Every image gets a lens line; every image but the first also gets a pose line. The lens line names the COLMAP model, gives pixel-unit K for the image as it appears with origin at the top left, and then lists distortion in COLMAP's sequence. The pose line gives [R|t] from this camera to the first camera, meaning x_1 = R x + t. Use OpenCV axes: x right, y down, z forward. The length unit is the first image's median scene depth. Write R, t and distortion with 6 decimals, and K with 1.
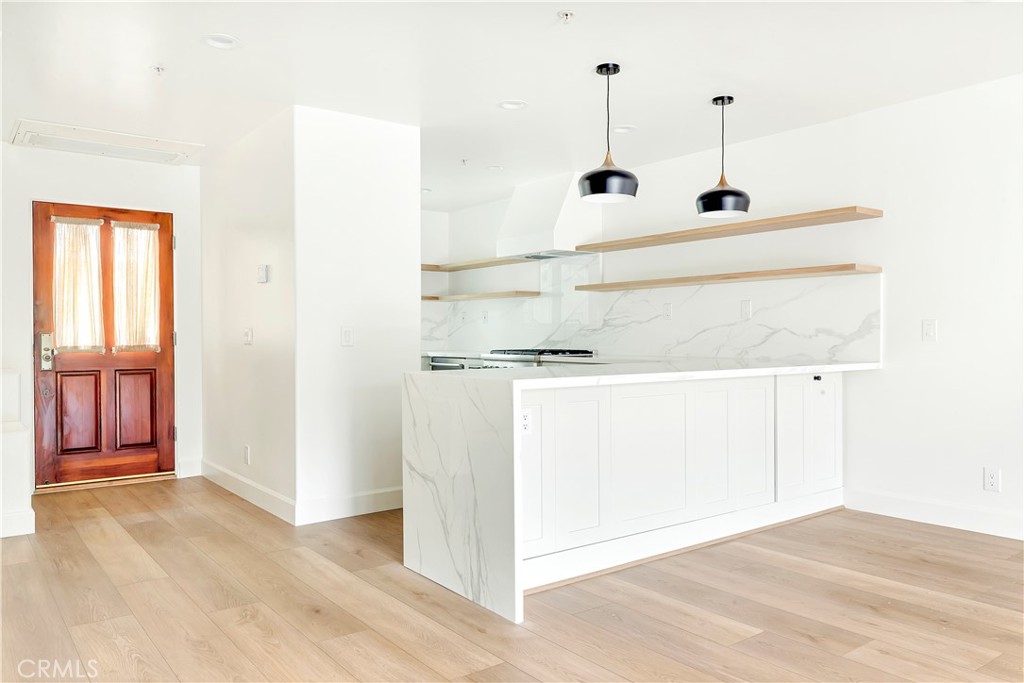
lens RADIAL K [[749.3, 0, 517.4], [0, 749.3, 338.5], [0, 0, 1]] dist [0.000782, 0.002312]
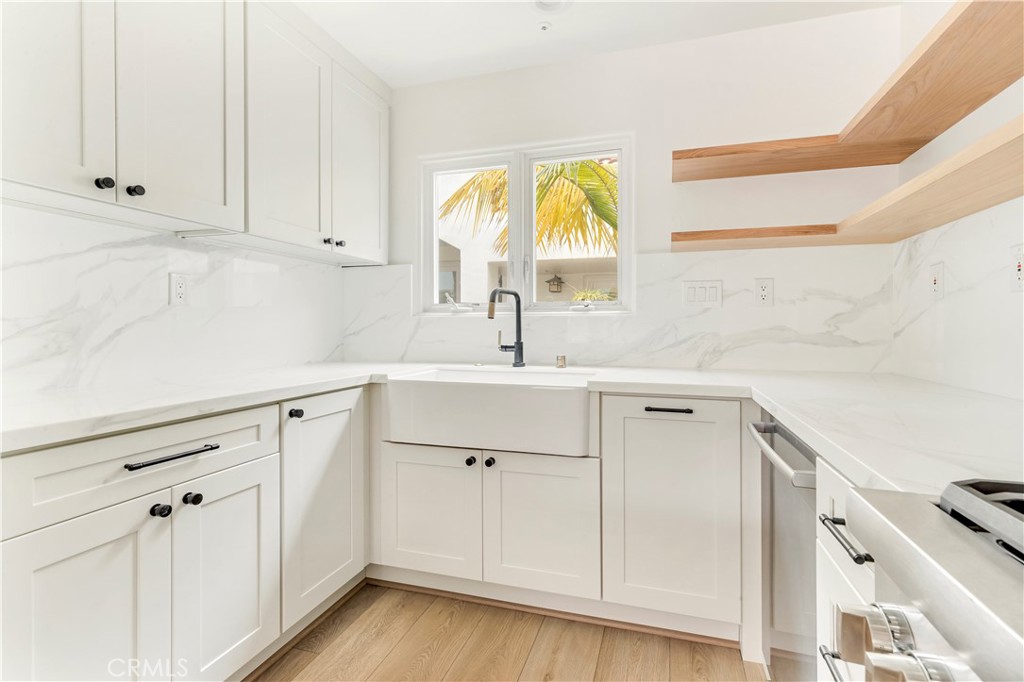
lens RADIAL K [[465.3, 0, 530.0], [0, 465.3, 326.5], [0, 0, 1]] dist [0.002752, 0.000154]
pose [[0.590683, 0.003191, -0.806897, -0.020332], [-0.009363, 0.999952, -0.002900, -0.008567], [0.806849, 0.009268, 0.590685, 1.136590]]
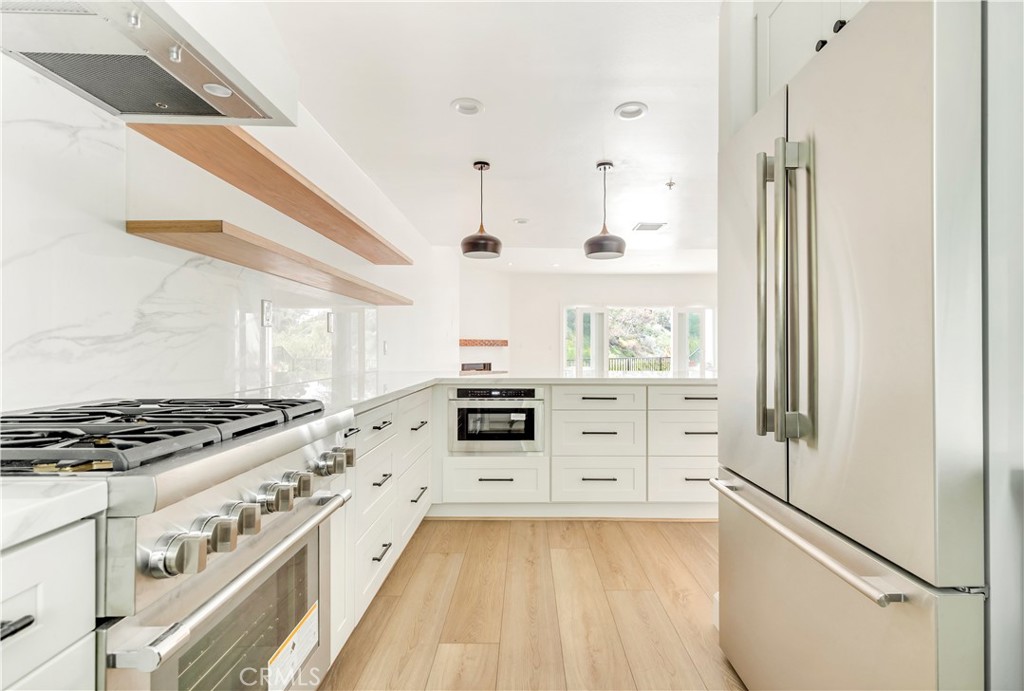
lens RADIAL K [[468.1, 0, 537.6], [0, 468.1, 347.4], [0, 0, 1]] dist [0.014421, 0.000011]
pose [[-0.808710, 0.003248, 0.588199, -0.217766], [0.004600, 0.999989, 0.000803, -0.008544], [-0.588190, 0.003355, -0.808716, 1.296658]]
